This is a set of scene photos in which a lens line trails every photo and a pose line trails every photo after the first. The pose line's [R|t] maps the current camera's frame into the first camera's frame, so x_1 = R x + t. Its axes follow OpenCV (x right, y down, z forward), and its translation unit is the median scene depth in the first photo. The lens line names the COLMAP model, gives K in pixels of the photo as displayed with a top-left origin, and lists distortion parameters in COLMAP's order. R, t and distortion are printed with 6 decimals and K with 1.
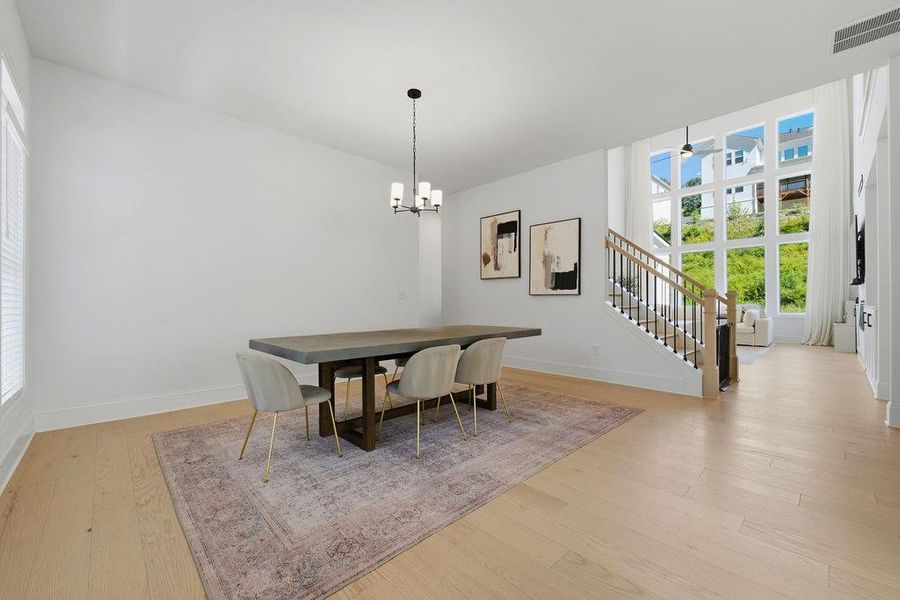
lens RADIAL K [[364.9, 0, 451.3], [0, 364.9, 302.5], [0, 0, 1]] dist [0.000944, 0.000335]
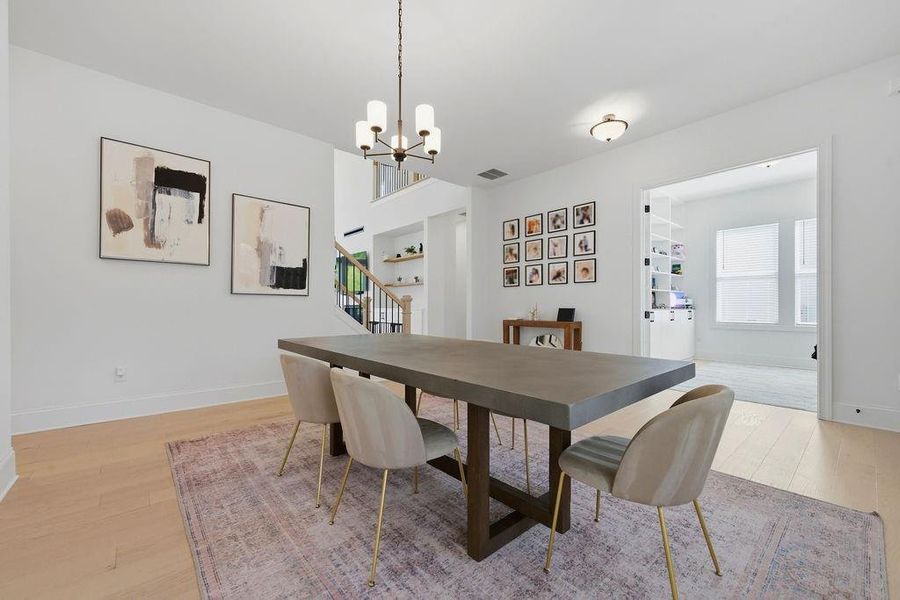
lens RADIAL K [[364.9, 0, 451.3], [0, 364.9, 302.5], [0, 0, 1]] dist [0.000944, 0.000335]
pose [[0.043364, 0.013466, 0.998969, -0.461287], [-0.000976, 0.999909, -0.013436, 0.005671], [-0.999059, -0.000393, 0.043373, 0.562777]]
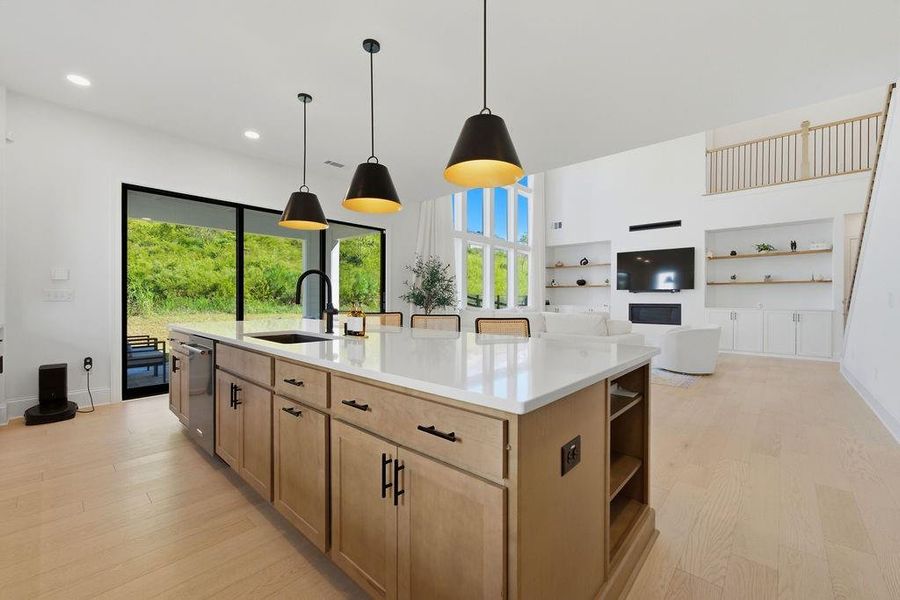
lens RADIAL K [[364.9, 0, 451.3], [0, 364.9, 302.5], [0, 0, 1]] dist [0.000944, 0.000335]
pose [[-0.079070, -0.001799, 0.996867, -0.304903], [-0.004822, 0.999987, 0.001422, -0.009357], [-0.996857, -0.004694, -0.079077, 2.128816]]
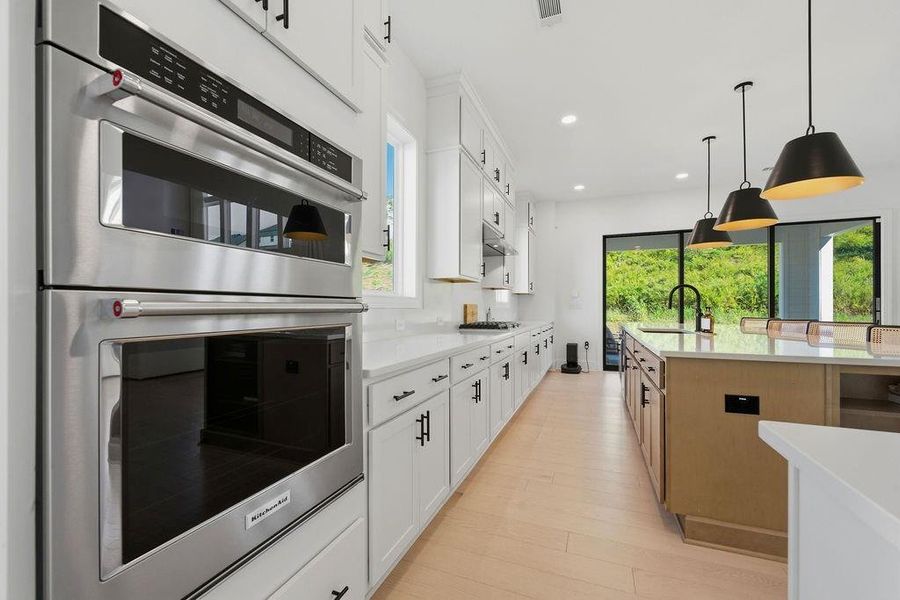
lens RADIAL K [[361.3, 0, 452.4], [0, 361.3, 307.9], [0, 0, 1]] dist [0.000186, -0.000006]
pose [[0.907876, 0.010601, 0.419105, -0.456751], [-0.010894, 0.999939, -0.001694, -0.002256], [-0.419098, -0.003028, 0.907936, 1.863788]]
